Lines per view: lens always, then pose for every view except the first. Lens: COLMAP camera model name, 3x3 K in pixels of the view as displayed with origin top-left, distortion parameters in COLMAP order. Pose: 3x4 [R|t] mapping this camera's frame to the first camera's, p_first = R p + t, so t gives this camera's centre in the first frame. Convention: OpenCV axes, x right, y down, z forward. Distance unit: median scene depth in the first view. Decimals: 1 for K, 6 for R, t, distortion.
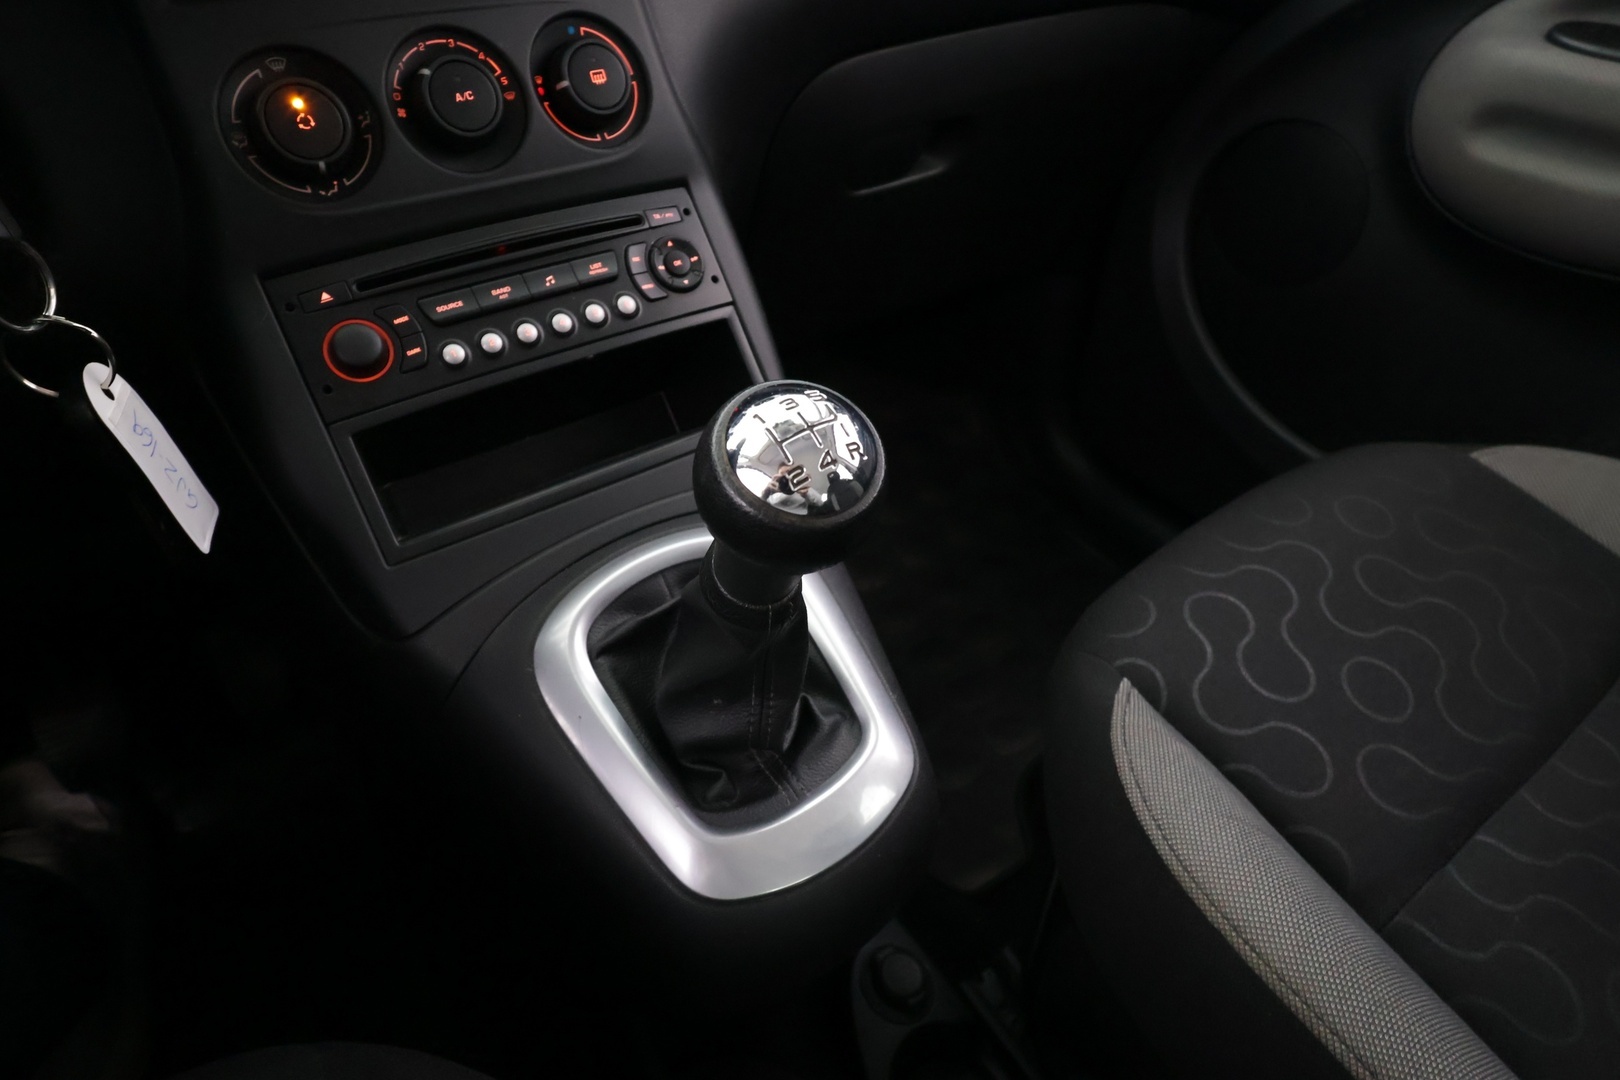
lens RADIAL K [[880.5, 0, 814.5], [0, 880.5, 540.8], [0, 0, 1]] dist [-0.000319, 0.002744]
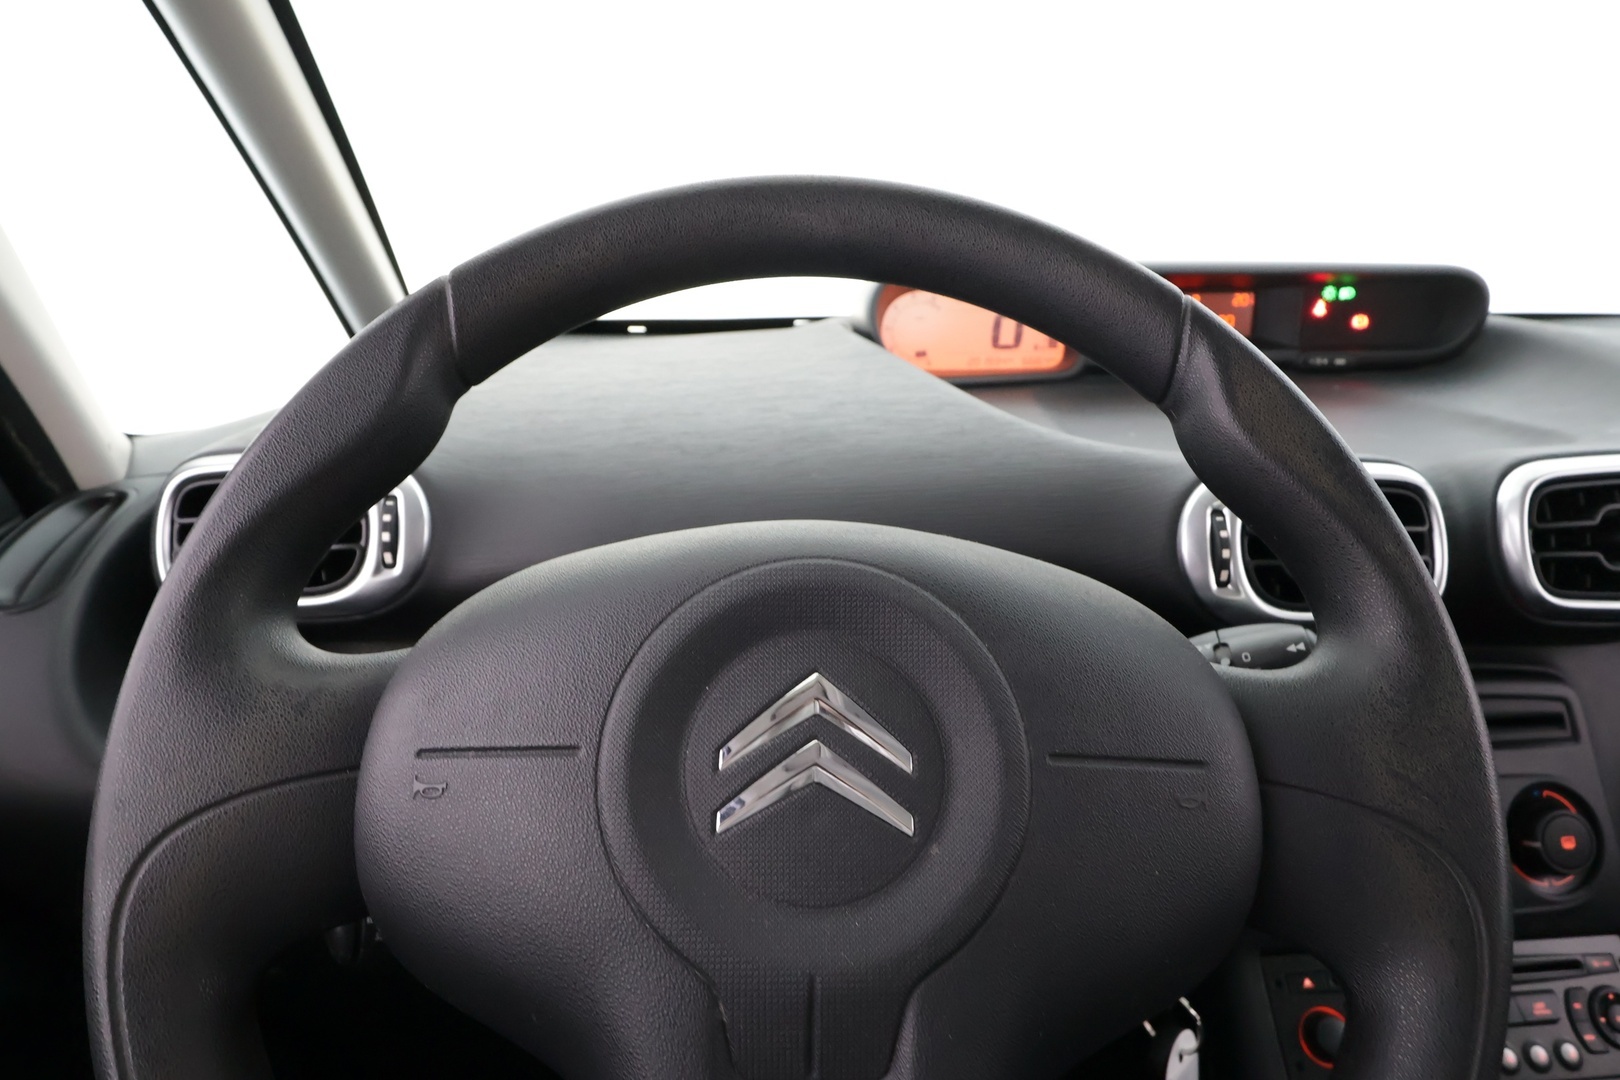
lens RADIAL K [[880.5, 0, 812.2], [0, 880.5, 540.4], [0, 0, 1]] dist [-0.000319, 0.002744]
pose [[0.850431, 0.127626, -0.510372, -0.557145], [-0.329079, 0.885952, -0.326798, -0.182989], [0.410457, 0.445871, 0.795440, -0.494040]]
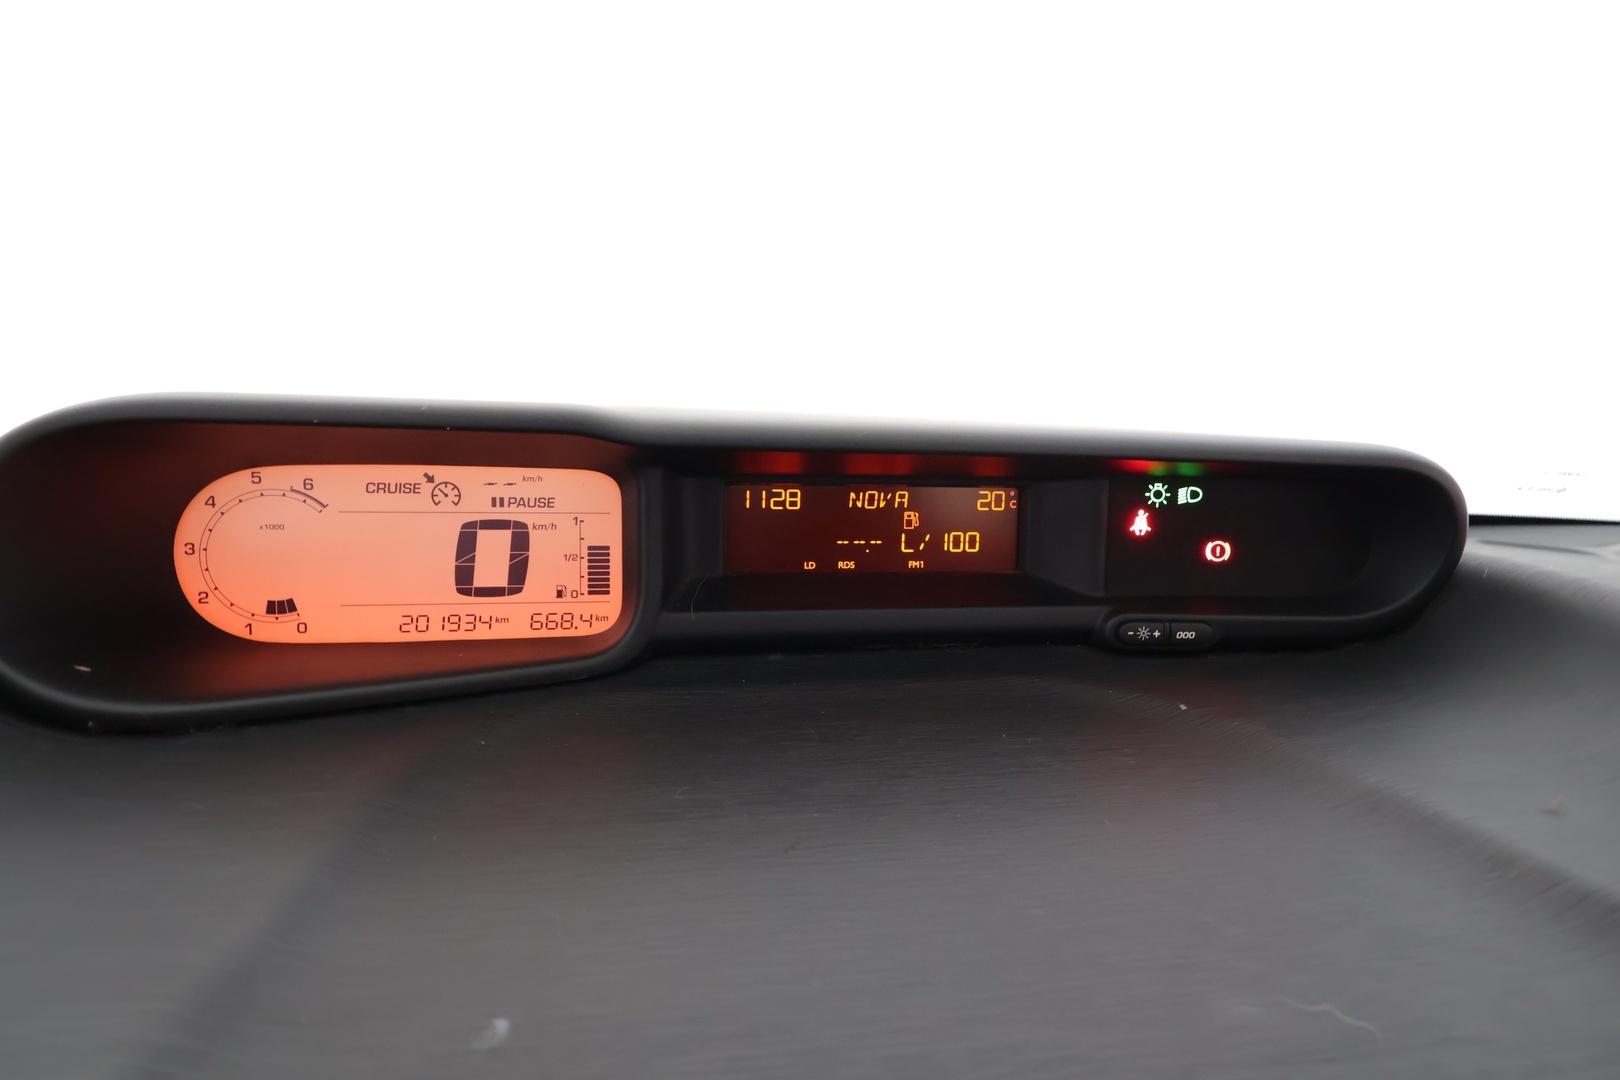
lens RADIAL K [[880.5, 0, 799.9], [0, 880.5, 548.7], [0, 0, 1]] dist [-0.000319, 0.002744]
pose [[0.906946, 0.068873, -0.415578, -0.598330], [-0.286597, 0.823907, -0.488917, -1.048715], [0.308725, 0.562525, 0.766978, 0.453699]]
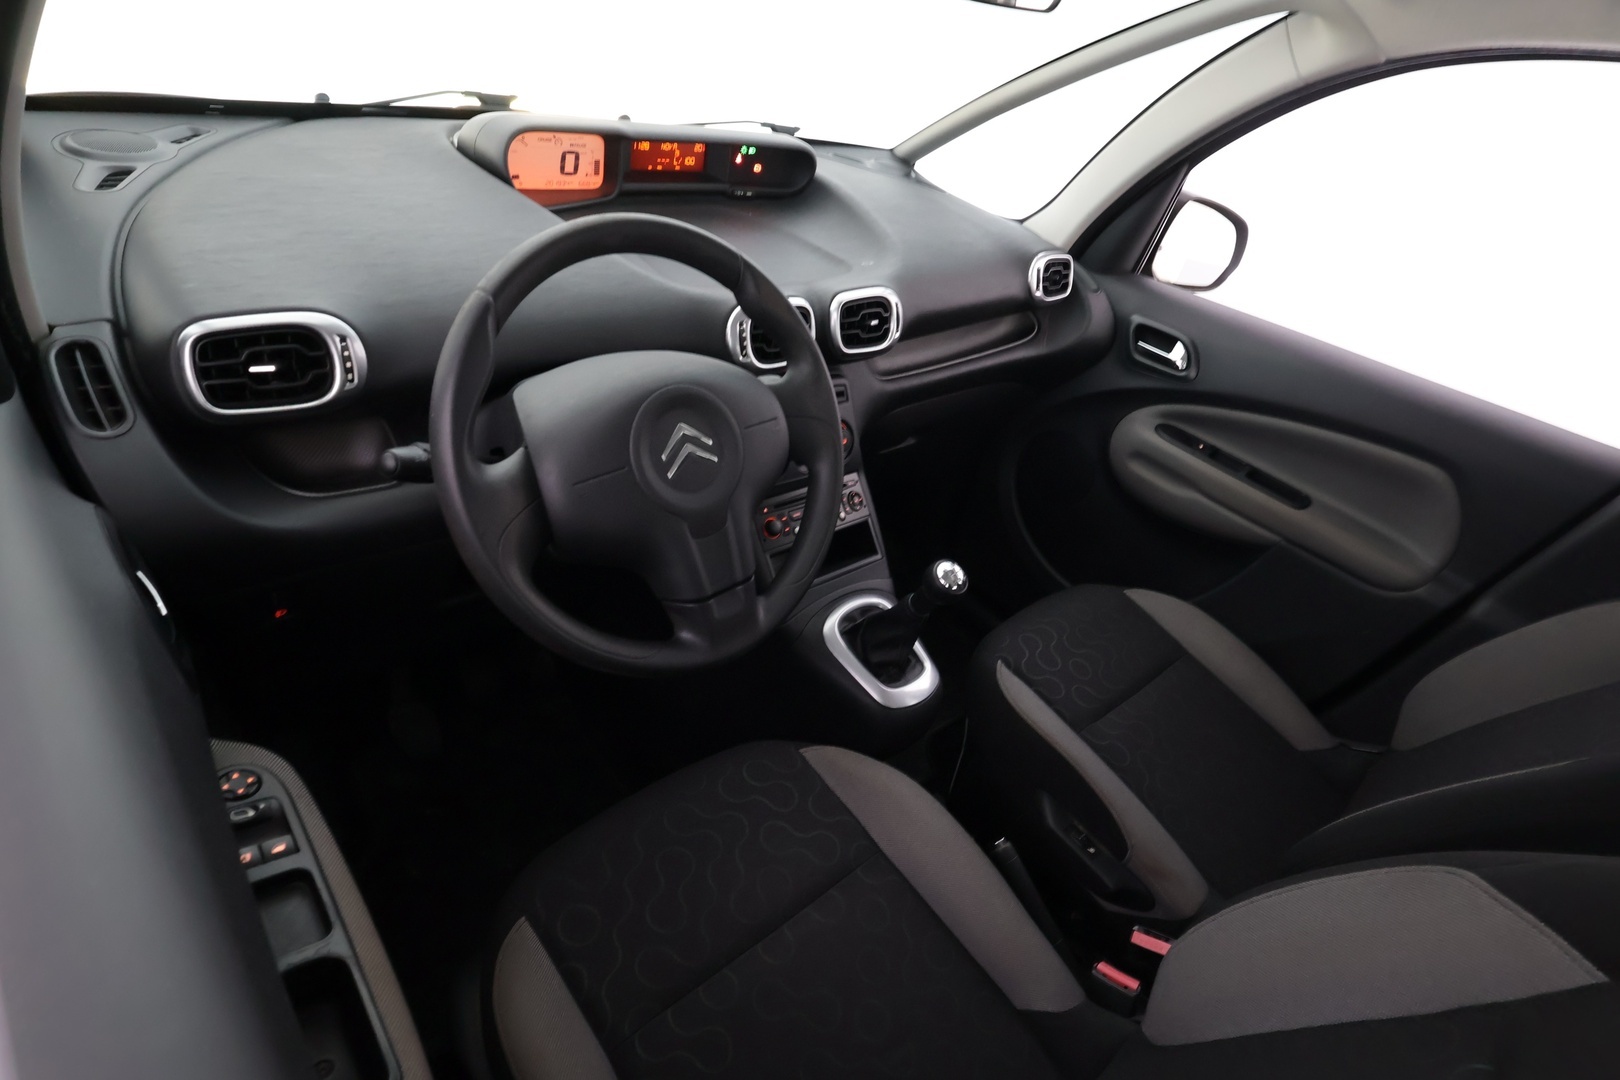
lens RADIAL K [[880.5, 0, 814.0], [0, 880.5, 534.1], [0, 0, 1]] dist [-0.000319, 0.002744]
pose [[0.974694, 0.088899, 0.205105, -0.947311], [-0.063491, 0.989830, -0.127301, 0.172071], [-0.214336, 0.111057, 0.970426, -1.864244]]
